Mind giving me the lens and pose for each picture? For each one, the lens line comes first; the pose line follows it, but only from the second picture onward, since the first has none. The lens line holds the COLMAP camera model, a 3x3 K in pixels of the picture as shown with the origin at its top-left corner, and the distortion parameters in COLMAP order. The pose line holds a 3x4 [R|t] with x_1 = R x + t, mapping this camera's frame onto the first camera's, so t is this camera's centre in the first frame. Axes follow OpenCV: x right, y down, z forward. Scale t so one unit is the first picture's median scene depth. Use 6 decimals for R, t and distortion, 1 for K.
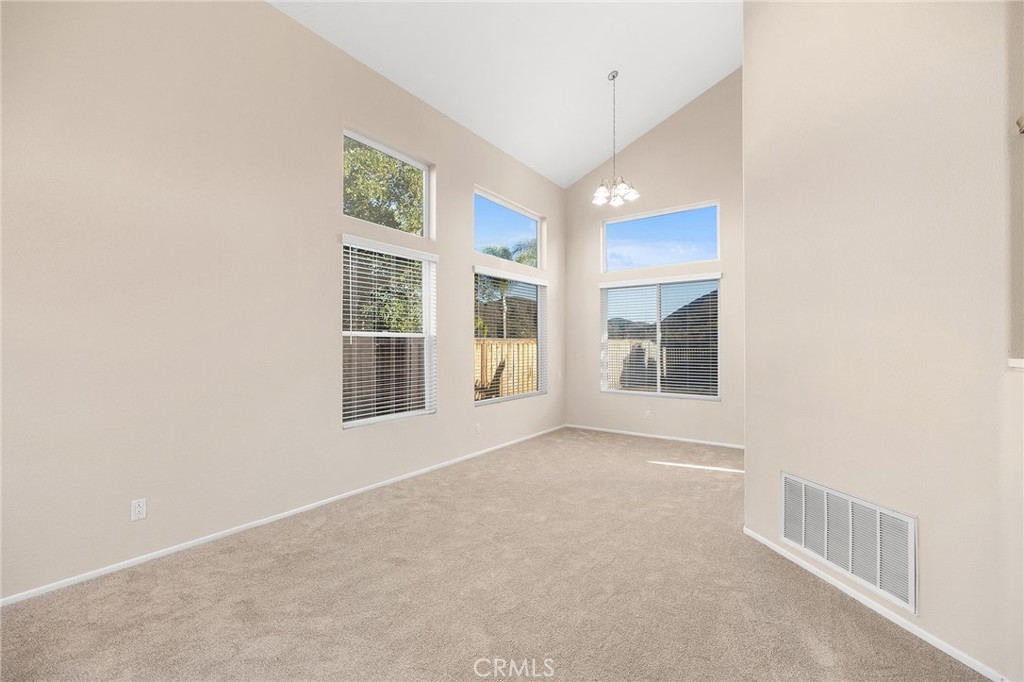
lens RADIAL K [[431.4, 0, 509.9], [0, 431.4, 344.1], [0, 0, 1]] dist [0.001613, 0.000121]
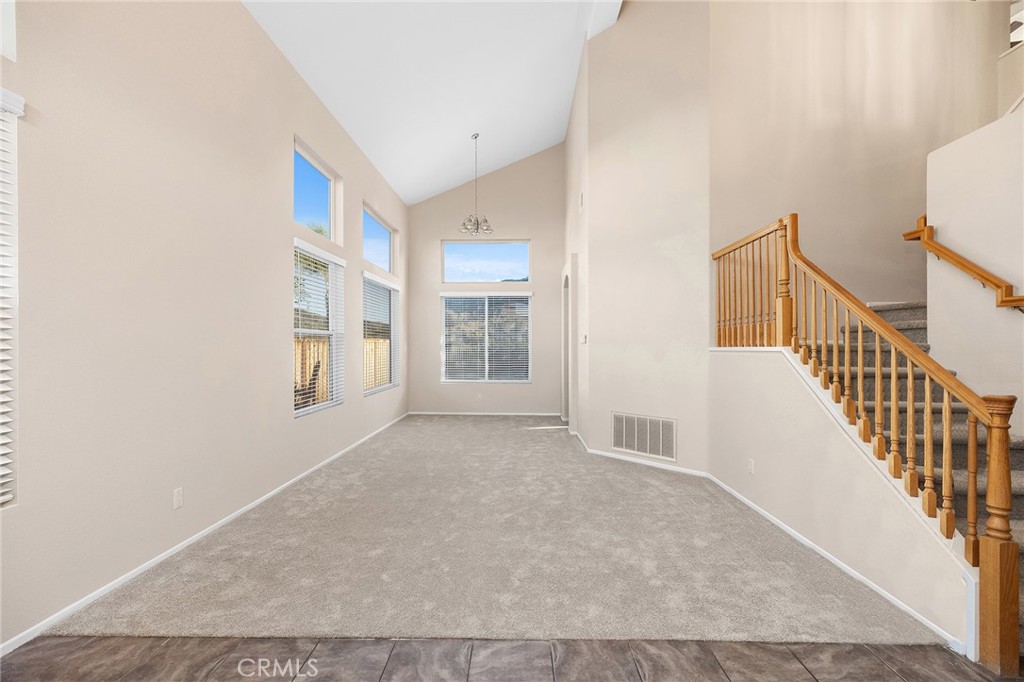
lens RADIAL K [[433.9, 0, 508.6], [0, 433.9, 349.0], [0, 0, 1]] dist [0.001511, 0.000336]
pose [[0.832440, -0.000709, 0.554115, -0.675445], [-0.005151, 0.999946, 0.009019, 0.012924], [-0.554091, -0.010362, 0.832391, -0.254458]]
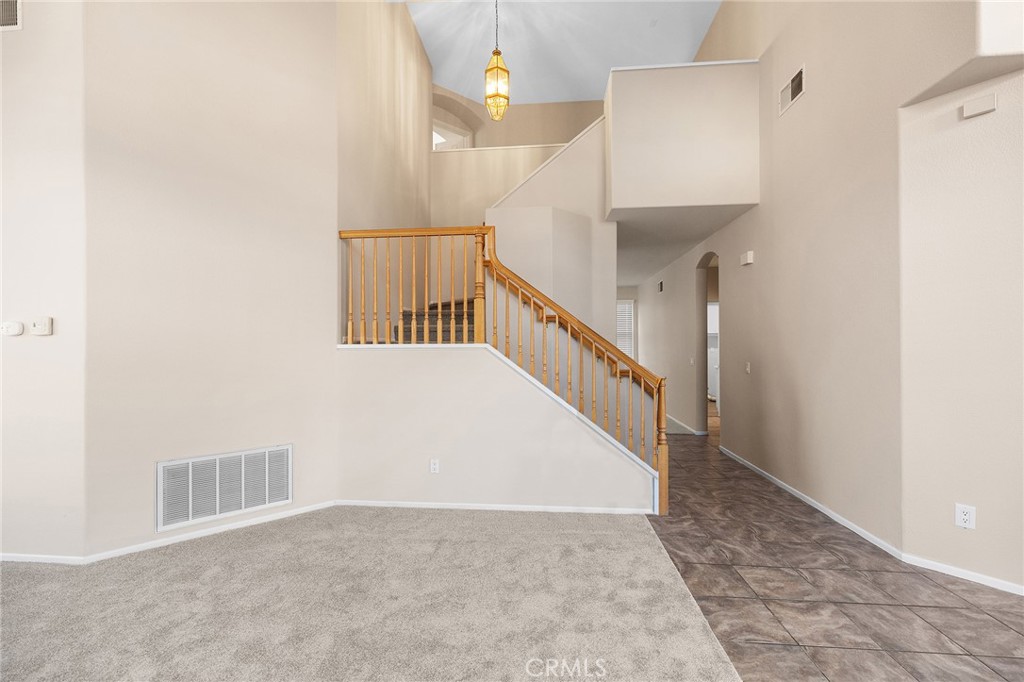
lens RADIAL K [[431.4, 0, 509.9], [0, 431.4, 344.1], [0, 0, 1]] dist [0.001613, 0.000121]
pose [[-0.502040, 0.005583, 0.864826, -0.571348], [-0.005510, 0.999938, -0.009653, 0.024590], [-0.864827, -0.009611, -0.501979, 0.721313]]
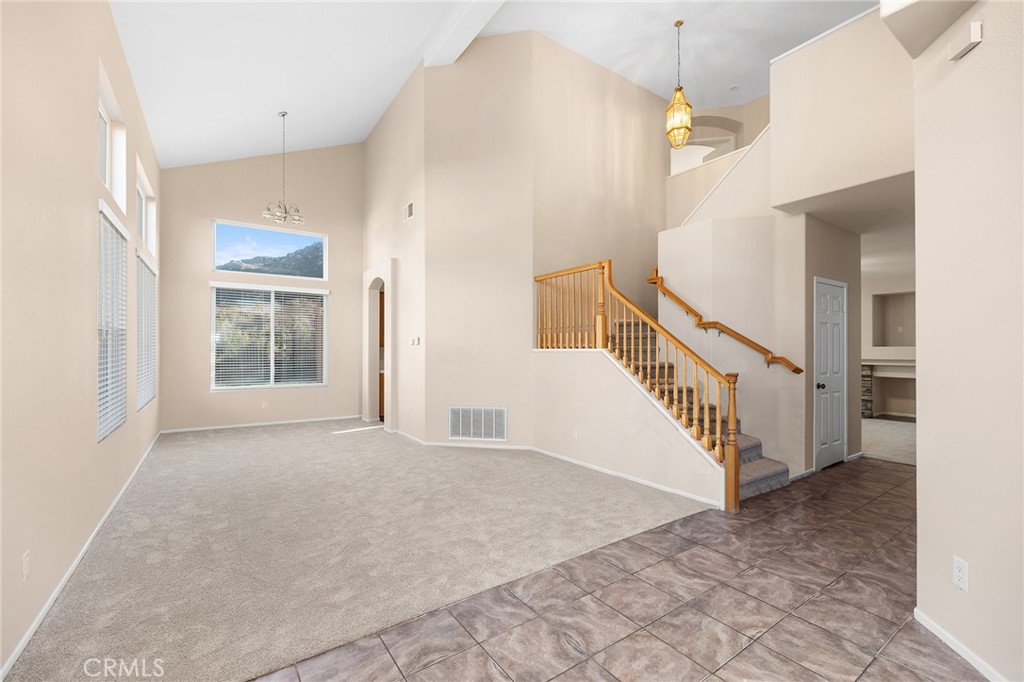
lens RADIAL K [[433.9, 0, 508.6], [0, 433.9, 349.0], [0, 0, 1]] dist [0.001511, 0.000336]
pose [[0.350028, 0.002479, 0.936736, -1.086646], [-0.009849, 0.999951, 0.001034, 0.016467], [-0.936687, -0.009588, 0.350036, 0.010466]]
